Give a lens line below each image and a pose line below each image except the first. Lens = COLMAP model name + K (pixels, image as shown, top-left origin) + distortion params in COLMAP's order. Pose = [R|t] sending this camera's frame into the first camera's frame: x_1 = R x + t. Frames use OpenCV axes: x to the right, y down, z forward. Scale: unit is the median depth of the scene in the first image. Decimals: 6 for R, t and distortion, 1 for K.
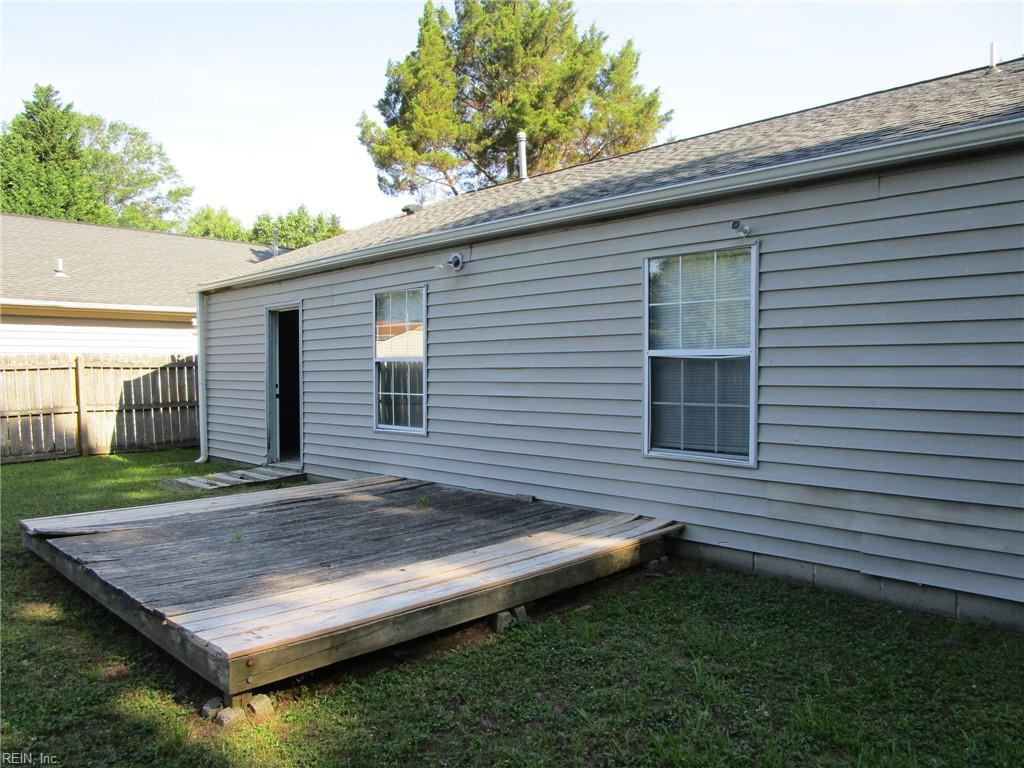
lens RADIAL K [[732.2, 0, 505.3], [0, 732.2, 384.2], [0, 0, 1]] dist [0.002480, 0.001356]
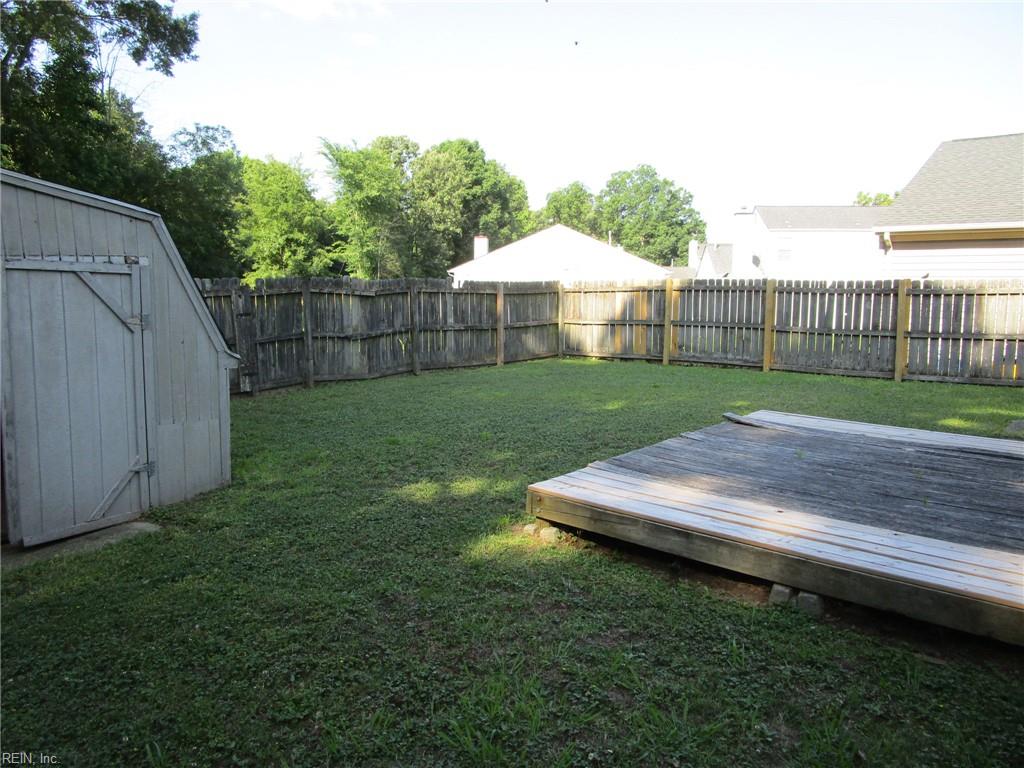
lens RADIAL K [[732.2, 0, 505.3], [0, 732.2, 384.2], [0, 0, 1]] dist [0.002480, 0.001356]
pose [[0.068646, 0.127749, -0.989428, 0.734111], [-0.028345, 0.991617, 0.126065, -0.010454], [0.997238, 0.019392, 0.071692, 0.596846]]
